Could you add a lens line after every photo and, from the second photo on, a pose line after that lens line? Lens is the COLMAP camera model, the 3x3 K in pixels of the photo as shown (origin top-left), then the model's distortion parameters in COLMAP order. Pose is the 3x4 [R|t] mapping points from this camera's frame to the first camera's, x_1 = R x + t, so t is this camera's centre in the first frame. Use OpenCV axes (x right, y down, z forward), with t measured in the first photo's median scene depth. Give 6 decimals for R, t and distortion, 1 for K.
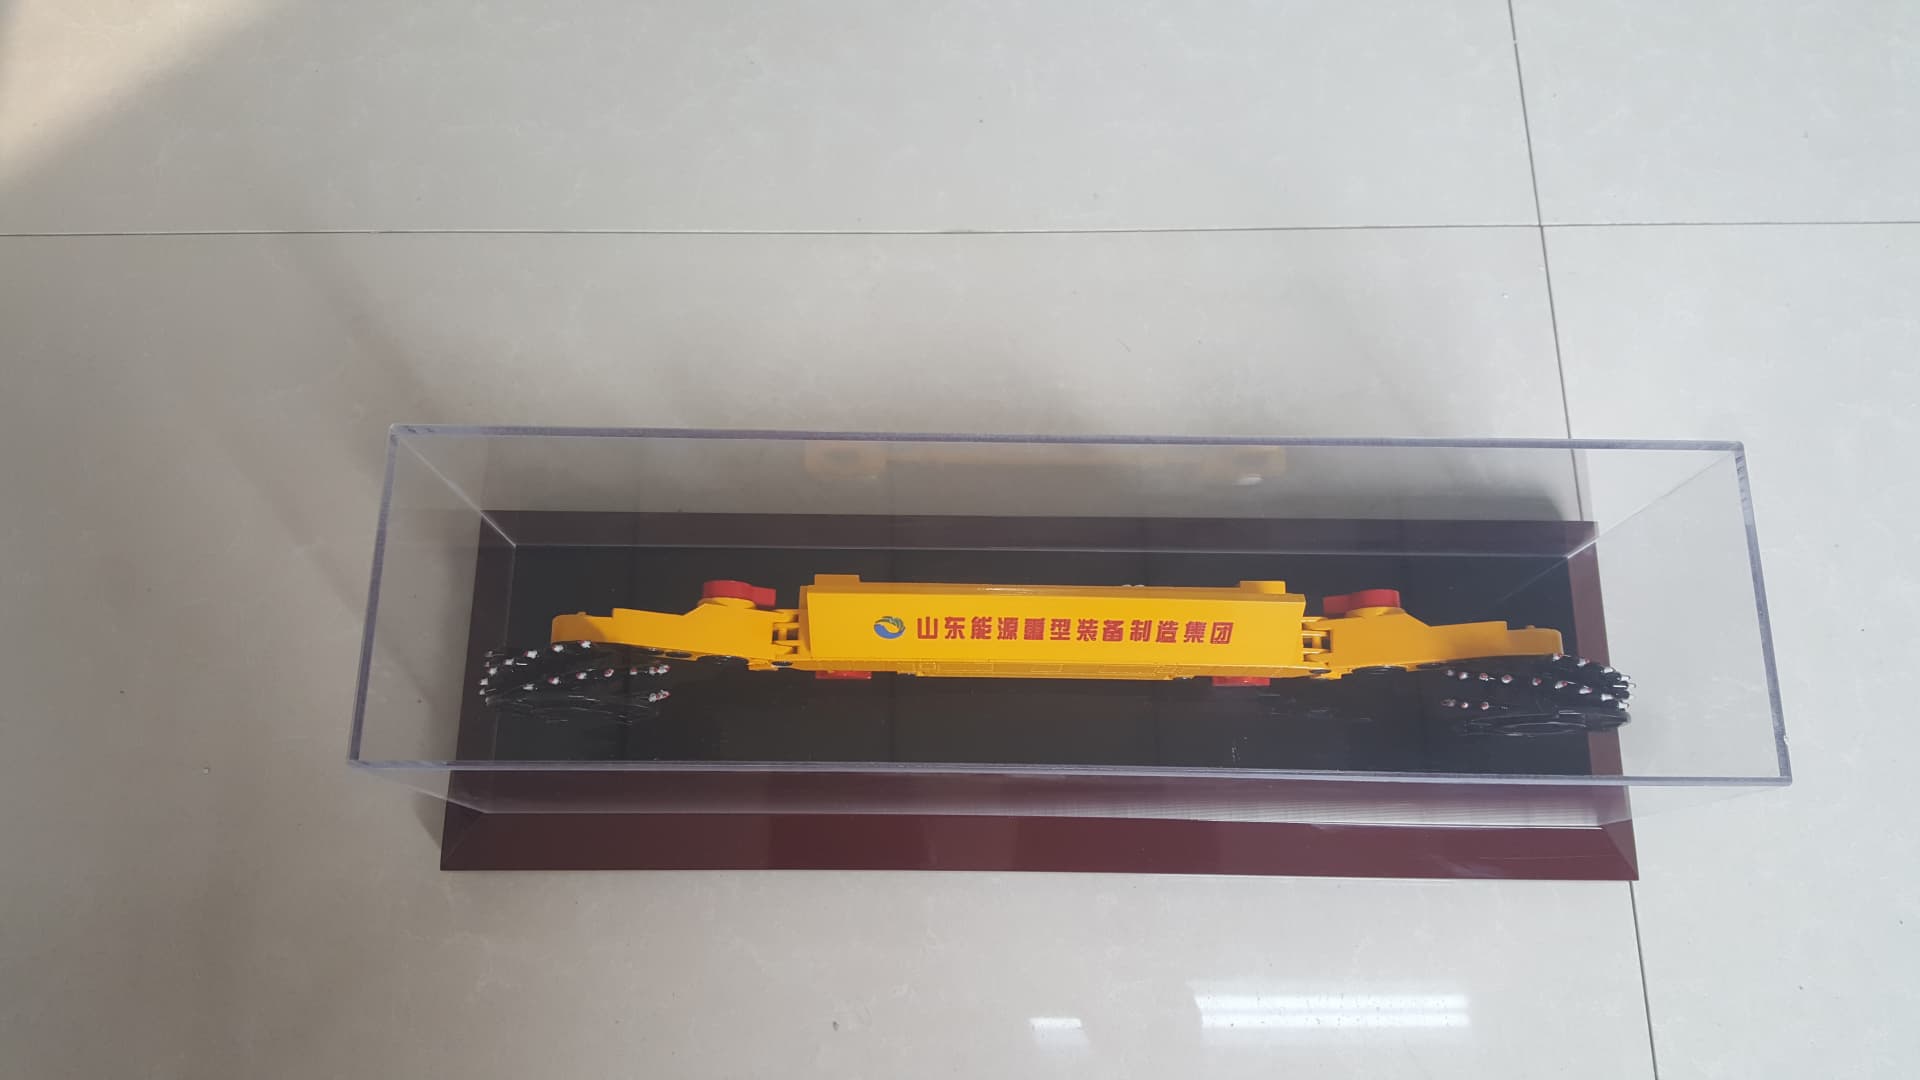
lens RADIAL K [[1424.9, 0, 953.5], [0, 1424.9, 534.0], [0, 0, 1]] dist [0.068203, -0.109657]
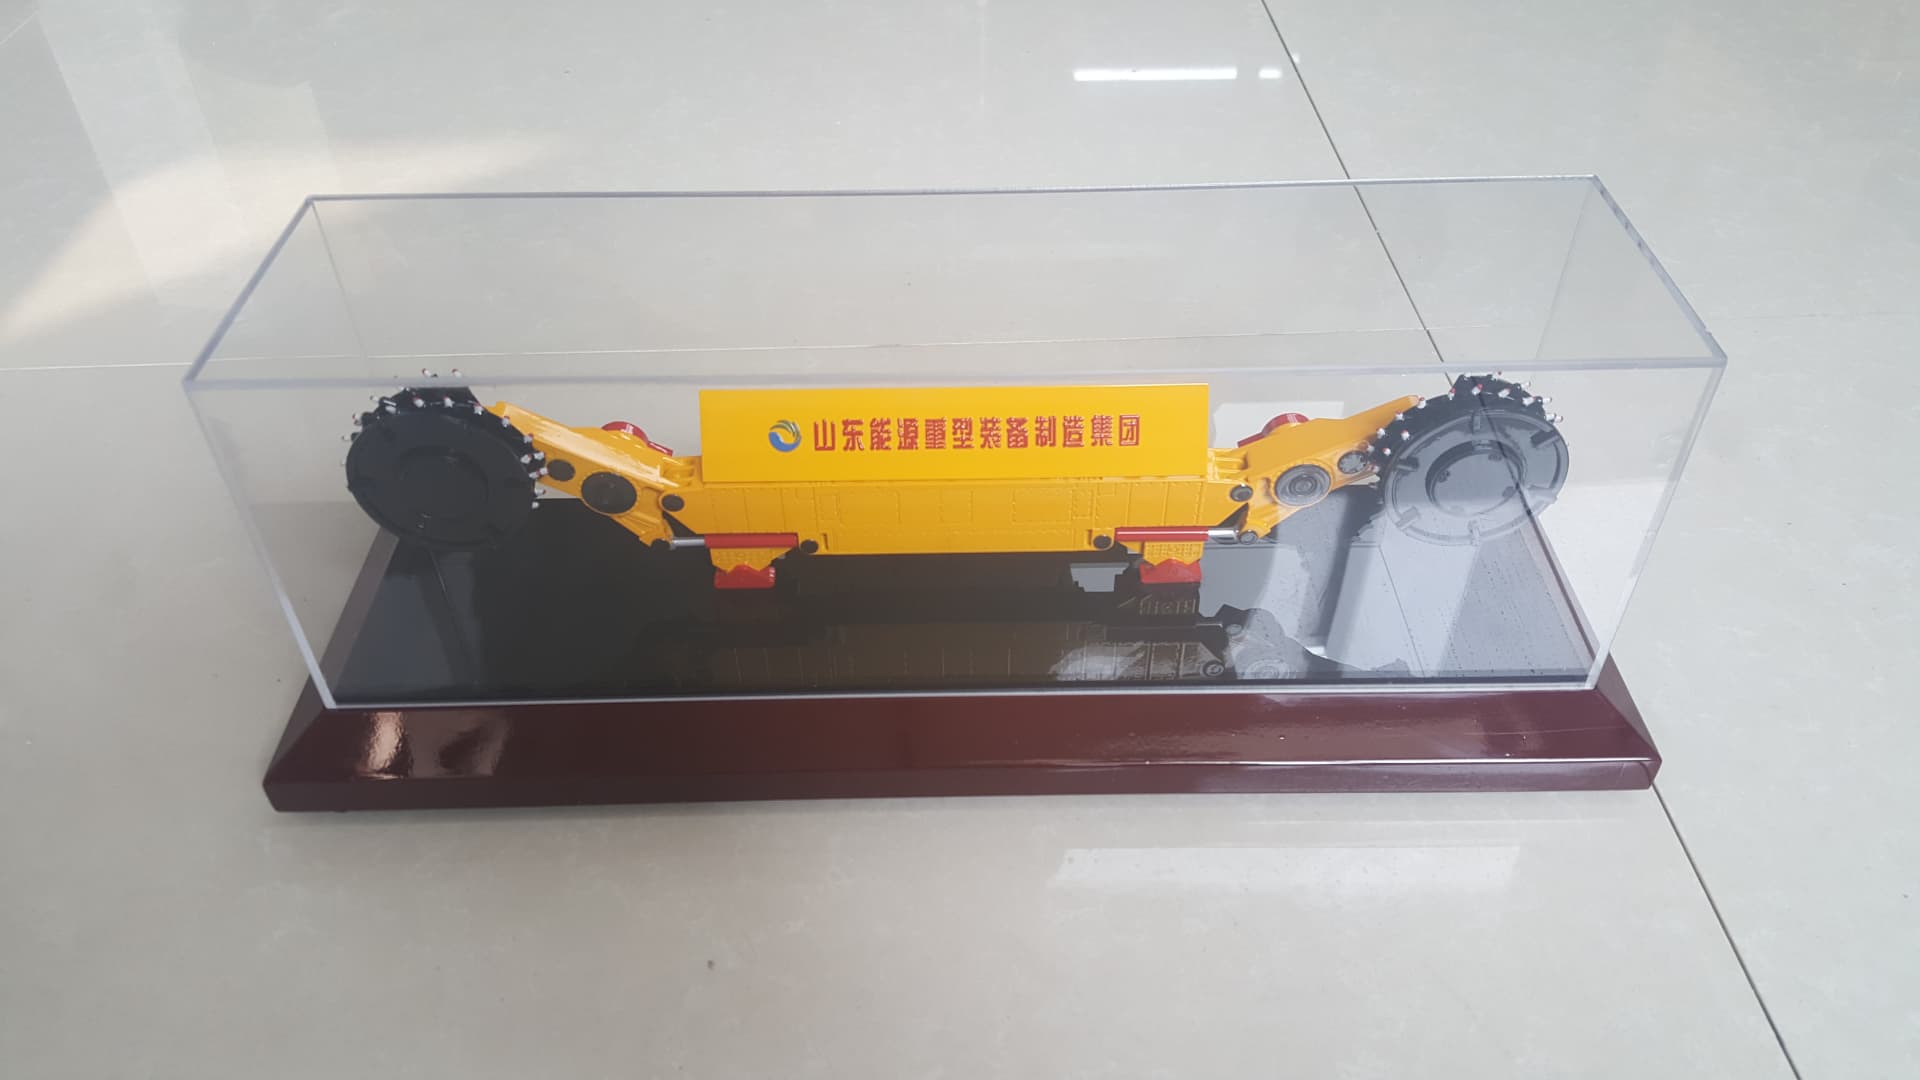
lens RADIAL K [[1424.9, 0, 966.7], [0, 1424.9, 603.4], [0, 0, 1]] dist [0.068203, -0.109657]
pose [[0.999539, -0.030336, -0.001261, 0.075568], [0.024904, 0.842903, -0.537488, 0.680757], [0.017368, 0.537209, 0.843270, 0.247649]]
